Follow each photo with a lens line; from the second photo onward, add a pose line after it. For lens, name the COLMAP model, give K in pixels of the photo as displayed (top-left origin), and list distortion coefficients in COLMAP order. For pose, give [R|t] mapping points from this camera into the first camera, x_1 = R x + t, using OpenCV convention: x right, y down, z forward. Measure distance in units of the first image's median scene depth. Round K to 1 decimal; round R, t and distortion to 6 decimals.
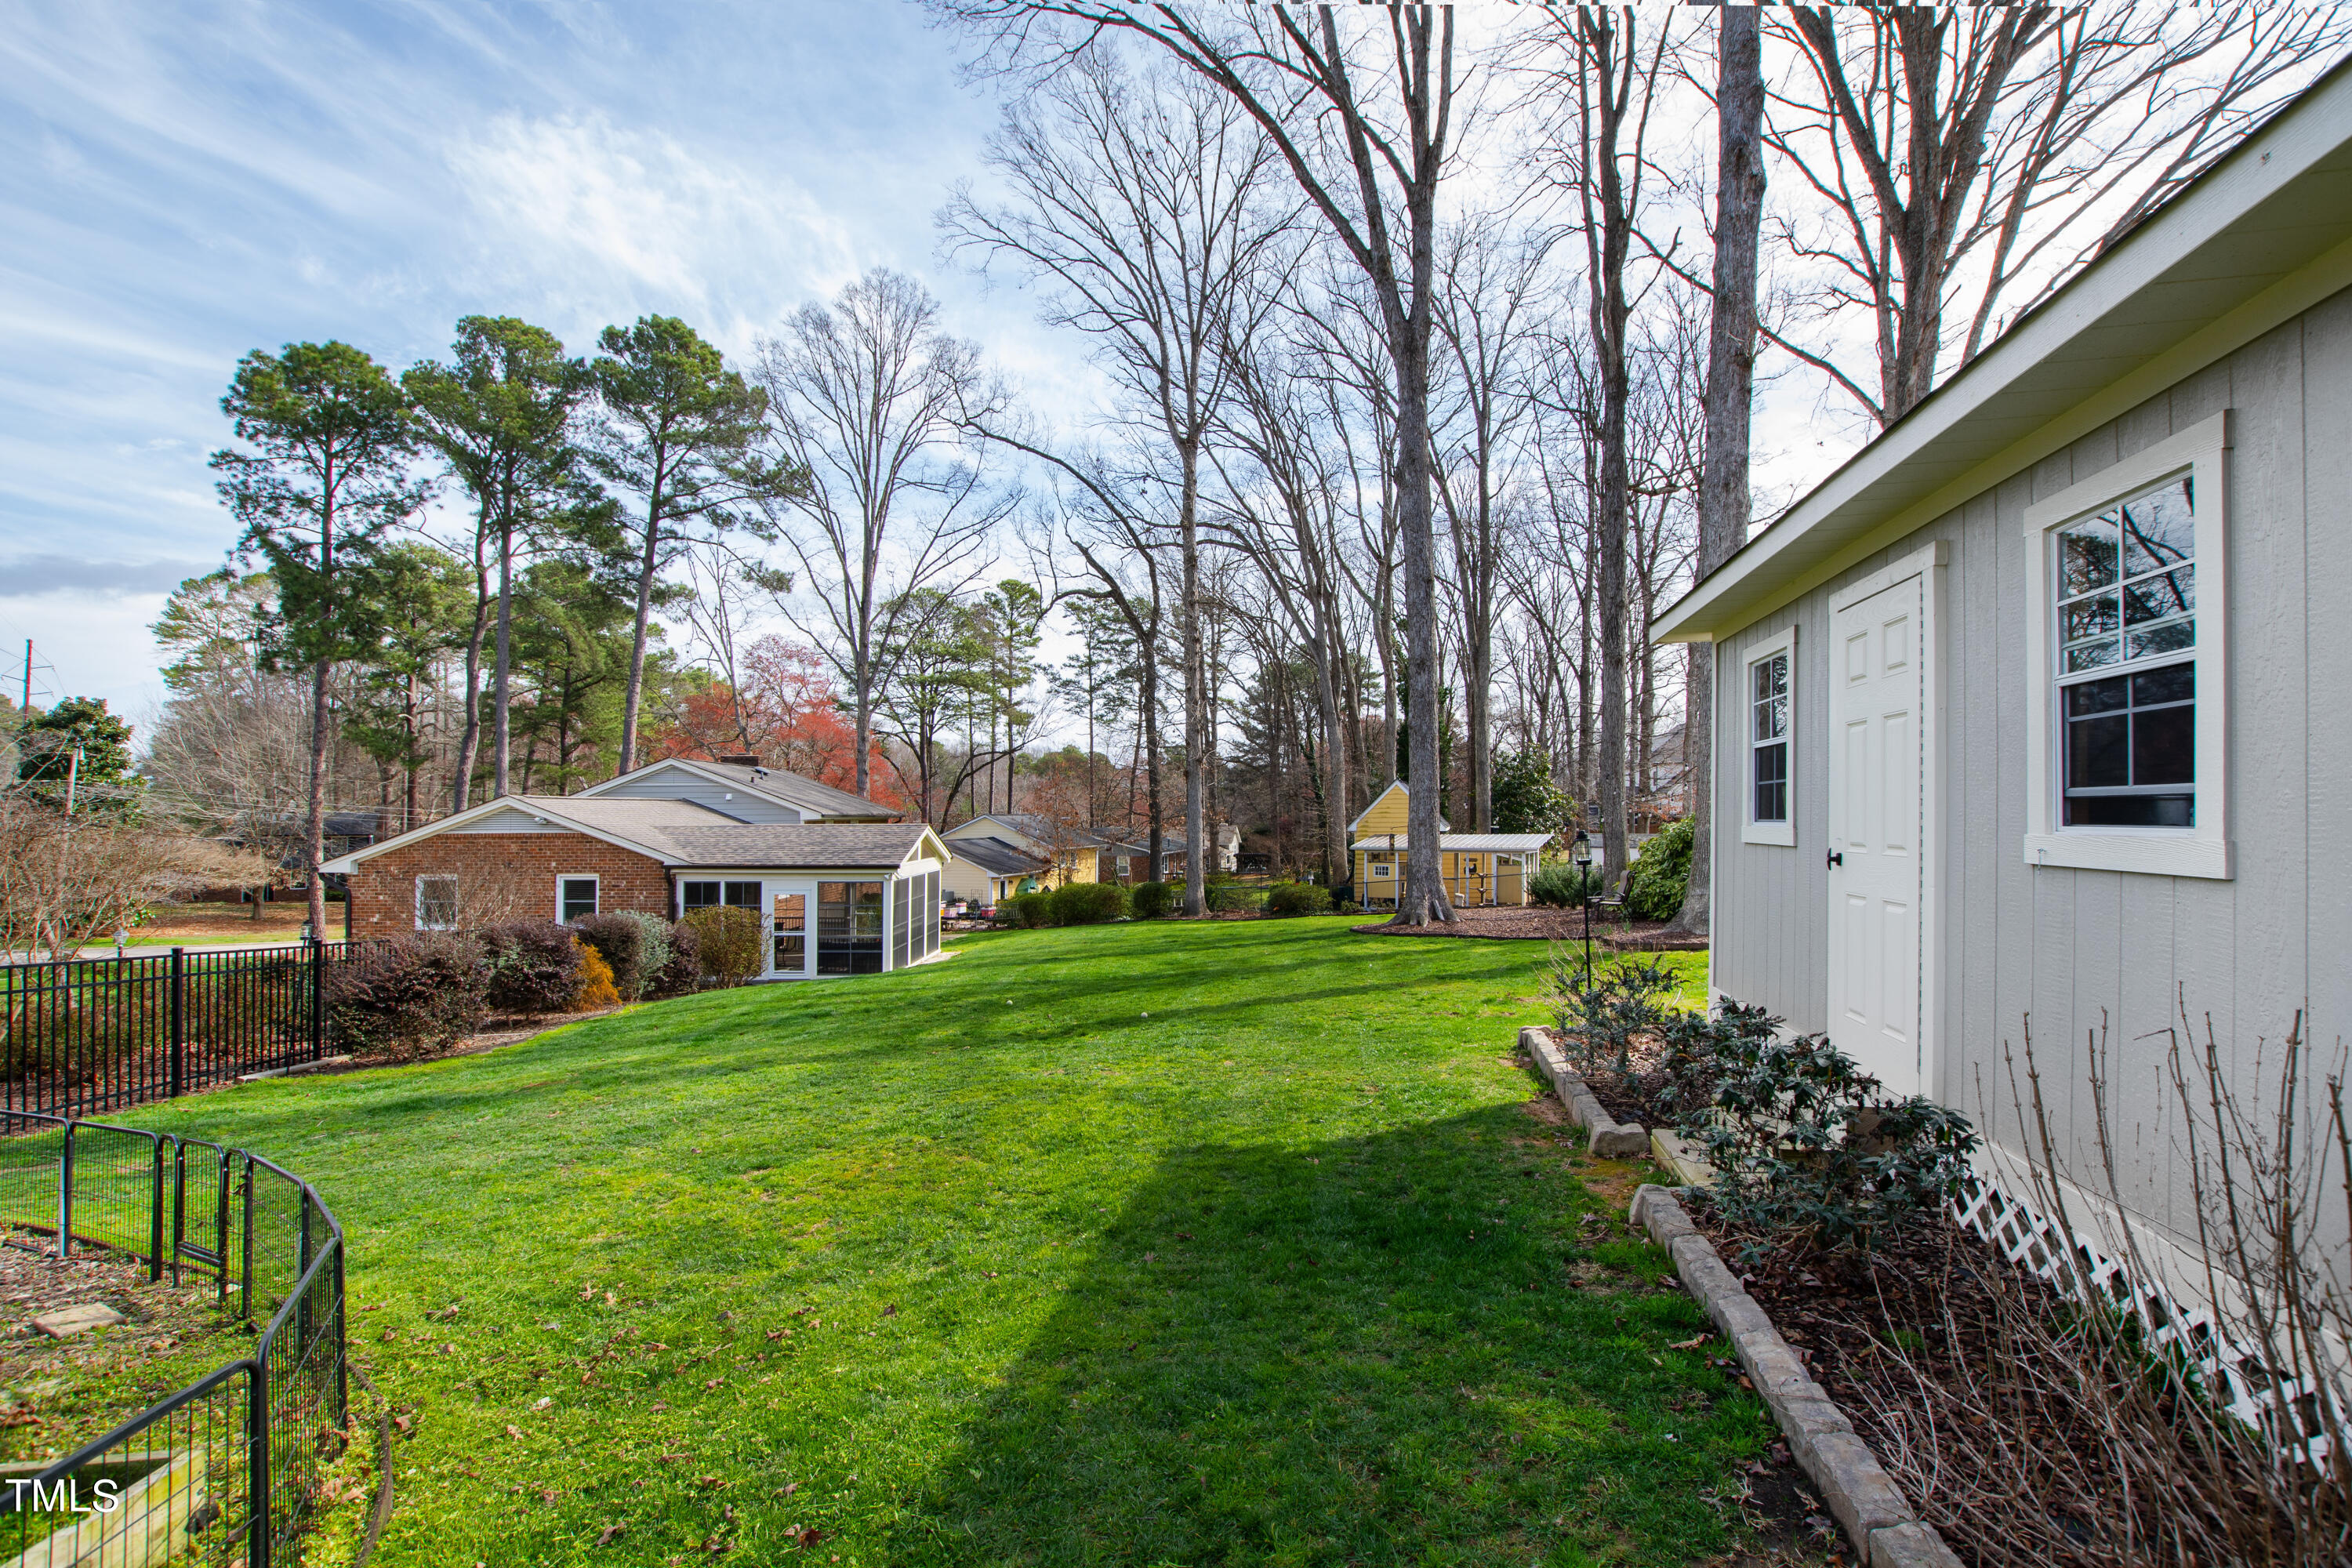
lens RADIAL K [[1039.0, 0, 1164.9], [0, 1039.0, 776.8], [0, 0, 1]] dist [0.000878, -0.000128]
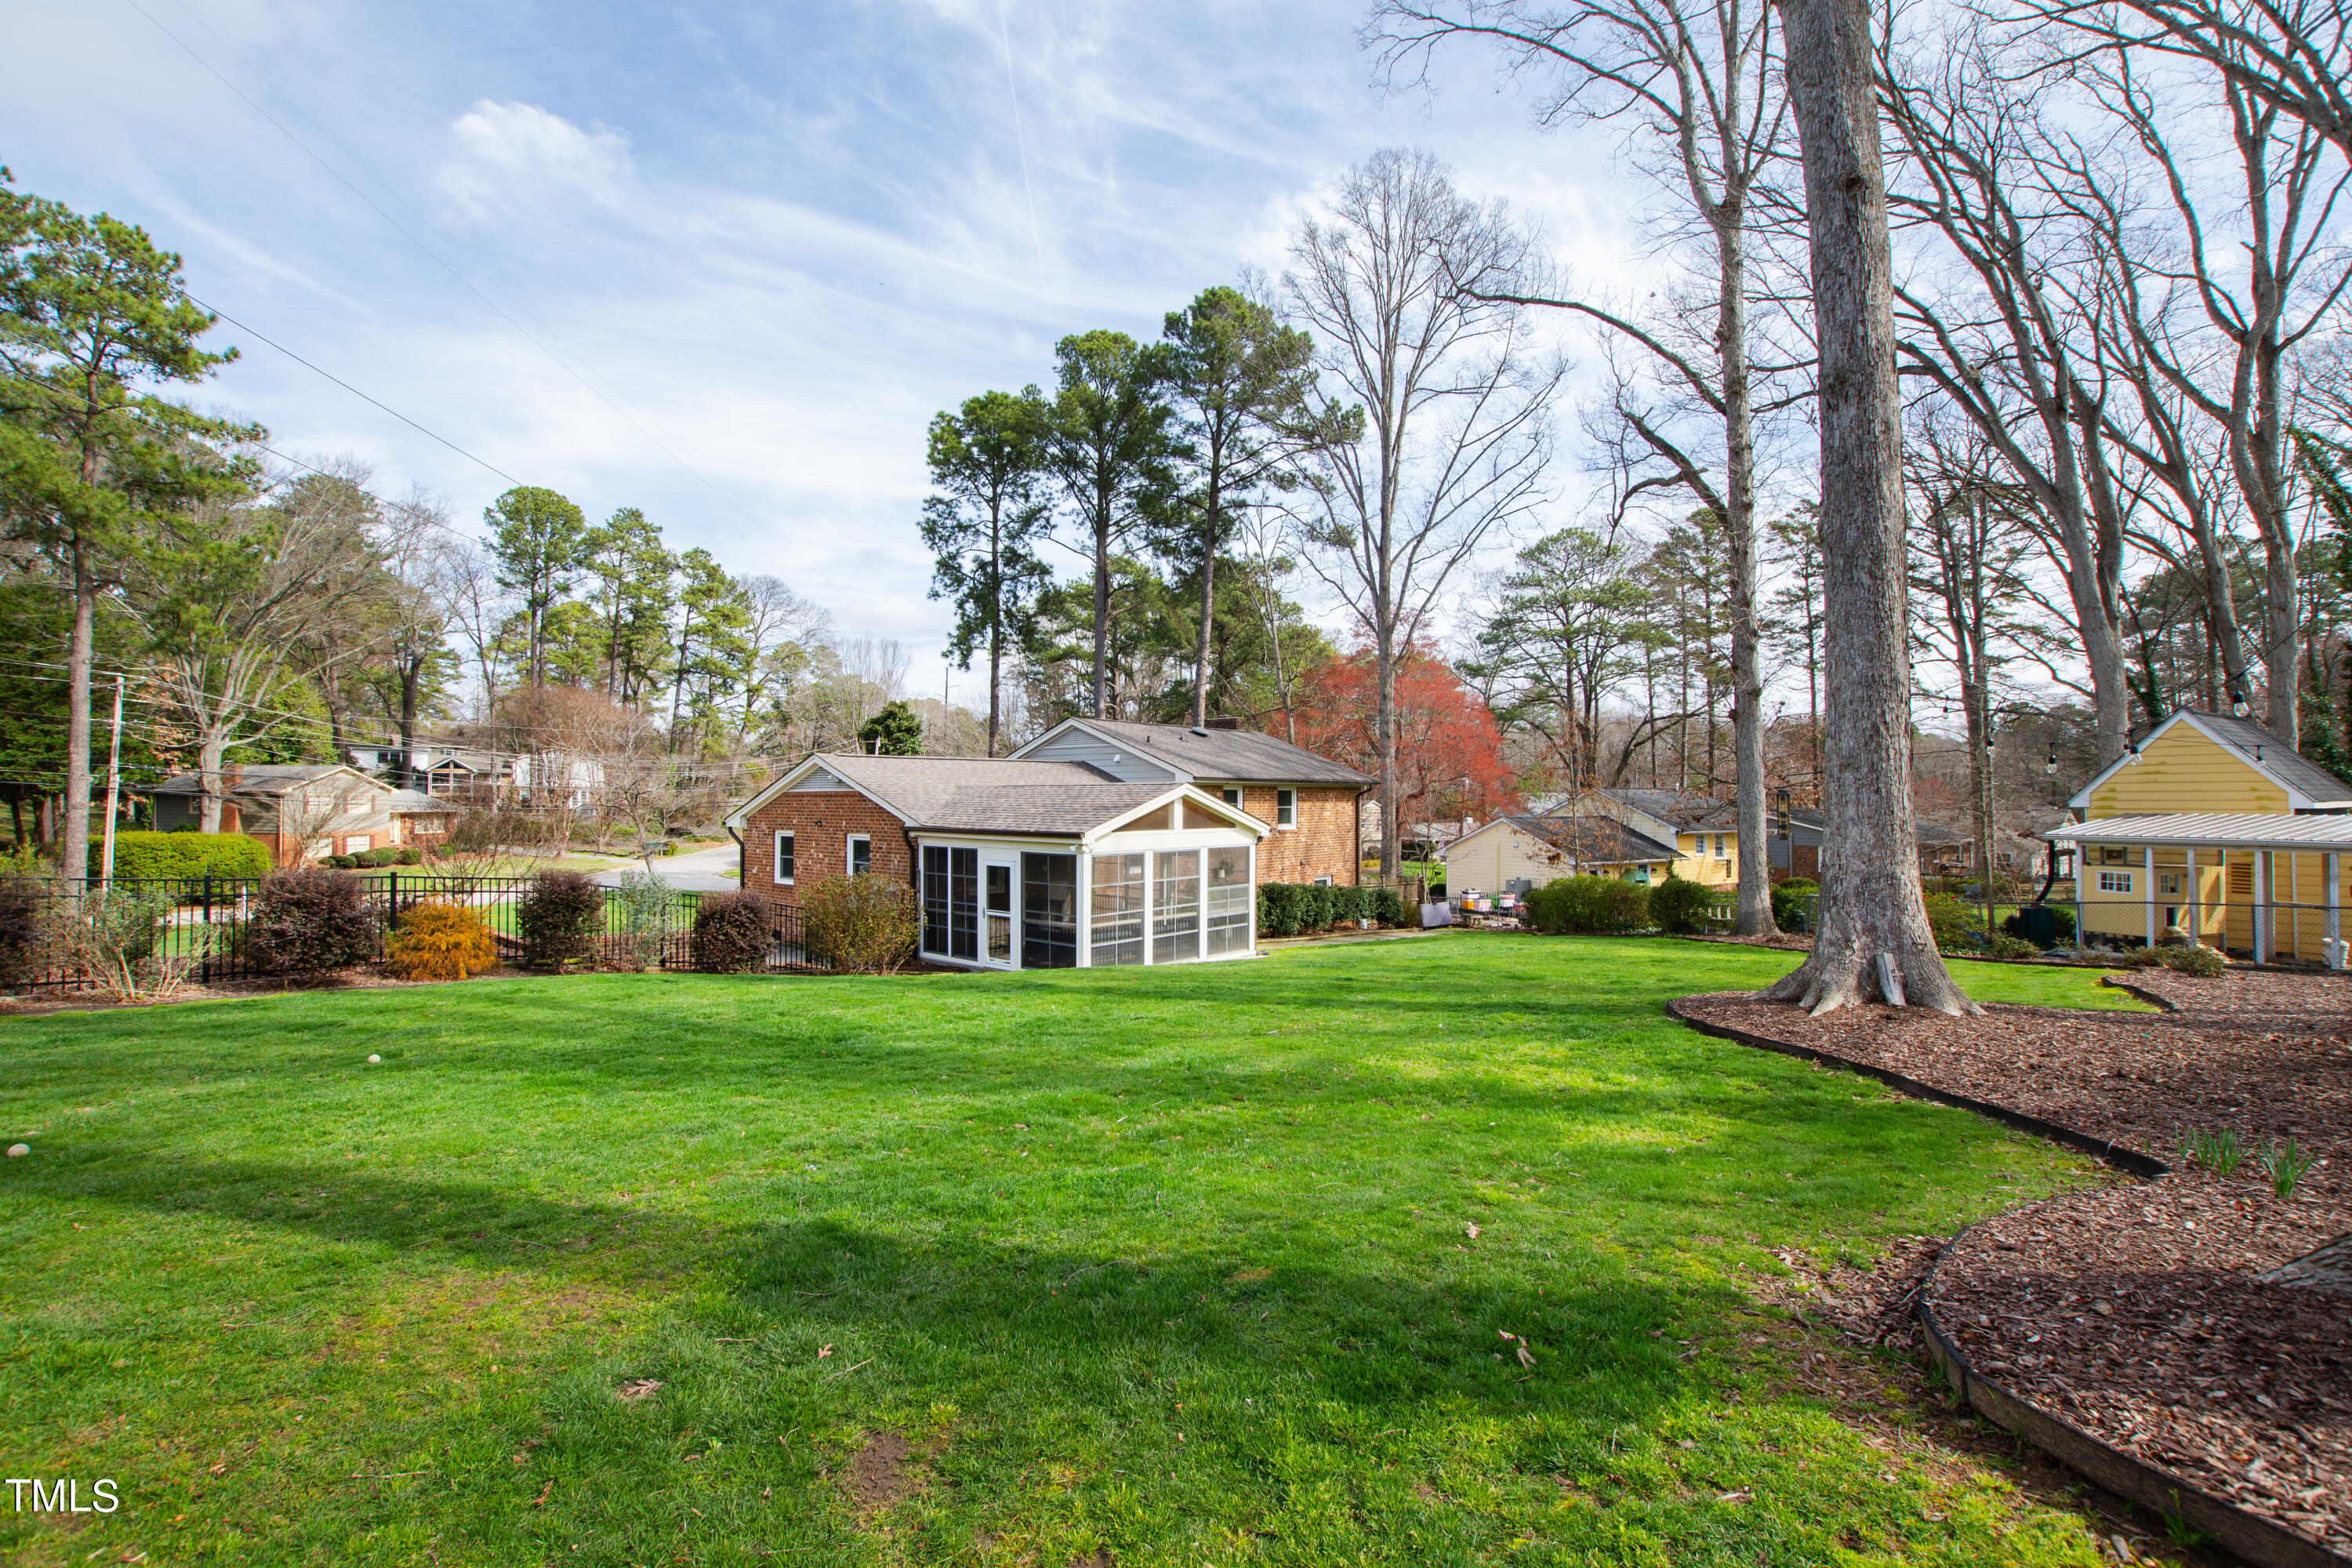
lens RADIAL K [[1041.5, 0, 1177.5], [0, 1041.5, 756.4], [0, 0, 1]] dist [-0.018165, 0.000030]
pose [[0.761839, -0.018292, -0.647508, 0.138660], [0.016865, 0.999822, -0.008402, 0.017641], [0.647546, -0.004519, 0.762013, 0.225672]]
